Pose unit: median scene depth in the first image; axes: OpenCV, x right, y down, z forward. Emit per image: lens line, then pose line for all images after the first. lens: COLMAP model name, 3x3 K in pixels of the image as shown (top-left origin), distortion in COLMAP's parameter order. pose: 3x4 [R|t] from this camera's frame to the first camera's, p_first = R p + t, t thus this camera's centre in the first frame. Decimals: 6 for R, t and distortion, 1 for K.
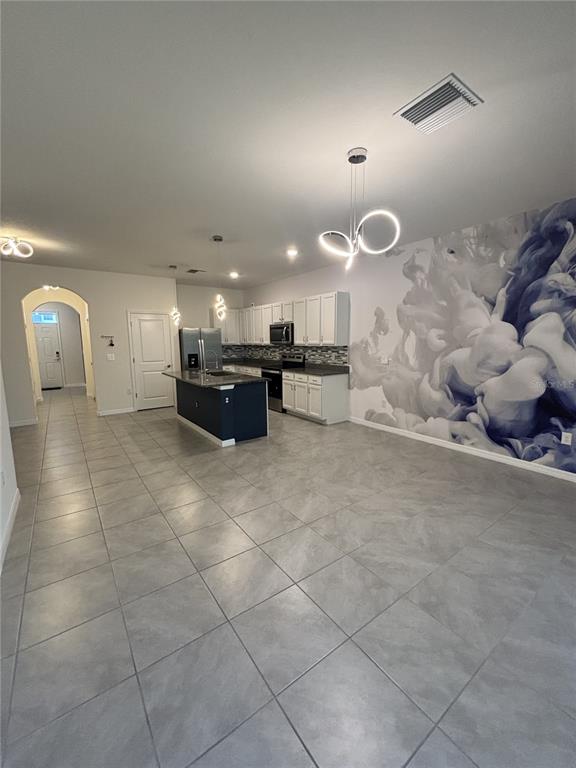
lens RADIAL K [[316.5, 0, 287.5], [0, 316.5, 382.7], [0, 0, 1]] dist [0.001144, -0.000007]
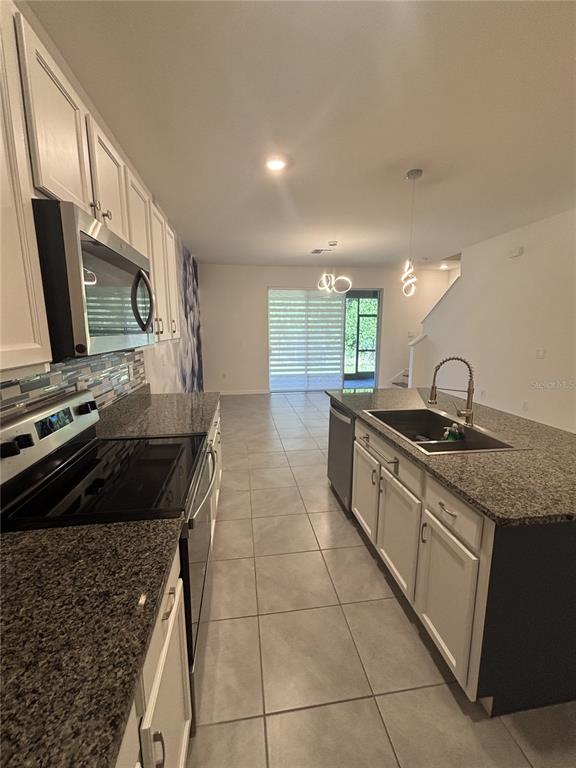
lens RADIAL K [[325.3, 0, 288.0], [0, 325.3, 384.0], [0, 0, 1]] dist [0.002807, -0.000152]
pose [[-0.887615, -0.066243, 0.455798, -0.303036], [0.073126, 0.956783, 0.281458, -0.232766], [-0.454744, 0.283157, -0.844411, 1.710108]]
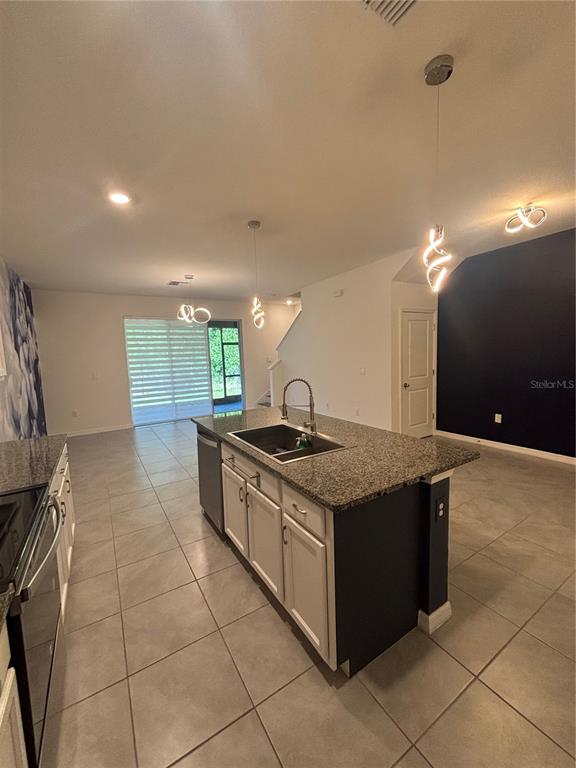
lens RADIAL K [[311.3, 0, 287.4], [0, 311.3, 383.6], [0, 0, 1]] dist [0.001251, 0.000089]
pose [[-0.996493, 0.039356, 0.073838, -0.319261], [0.055538, 0.971154, 0.231896, -0.236344], [-0.062582, 0.235184, -0.969934, 1.716478]]
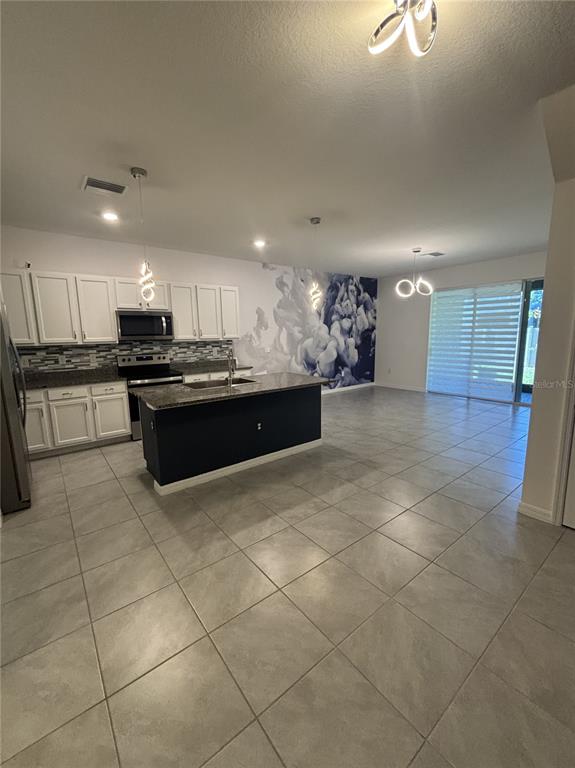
lens RADIAL K [[316.5, 0, 287.0], [0, 316.5, 382.7], [0, 0, 1]] dist [0.001144, -0.000007]
pose [[-0.038095, -0.146348, 0.988499, -1.121790], [0.149457, 0.977256, 0.150443, -0.138103], [-0.988034, 0.153469, -0.015356, 1.097275]]
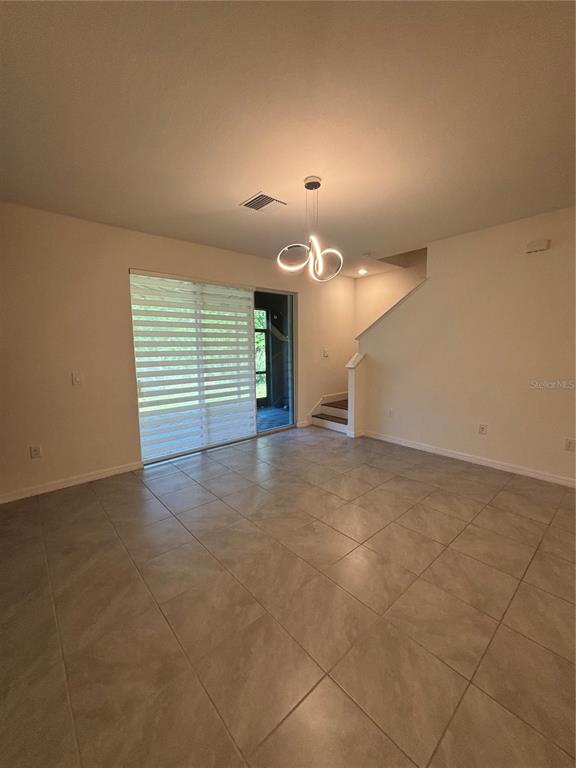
lens RADIAL K [[311.3, 0, 287.4], [0, 311.3, 383.6], [0, 0, 1]] dist [0.001251, 0.000089]
pose [[-0.995025, 0.029021, -0.095302, 0.226731], [0.003463, 0.966126, 0.258049, -0.164488], [0.099563, 0.256435, -0.961420, 1.155487]]
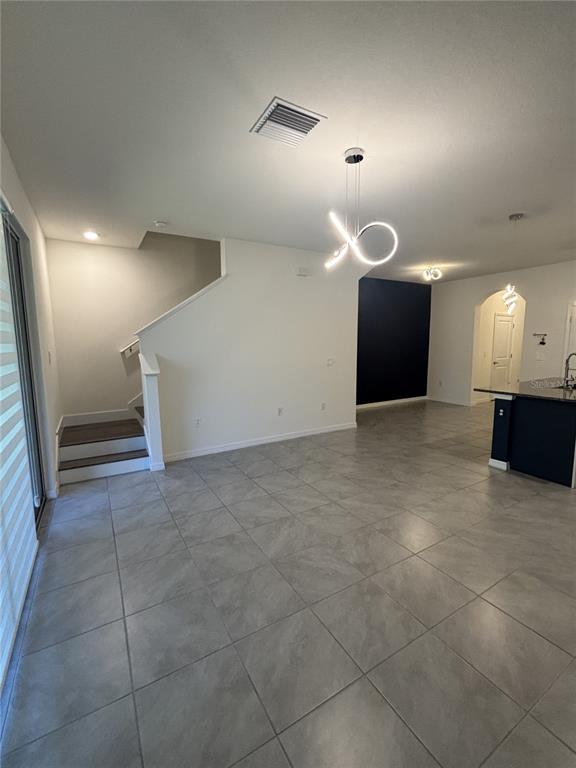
lens RADIAL K [[332.4, 0, 290.4], [0, 332.4, 382.6], [0, 0, 1]] dist [0.001878, 0.000118]
pose [[-0.086732, 0.131618, -0.987499, 0.703726], [-0.125046, 0.981957, 0.141862, -0.076094], [0.988353, 0.135786, -0.068709, 0.504689]]
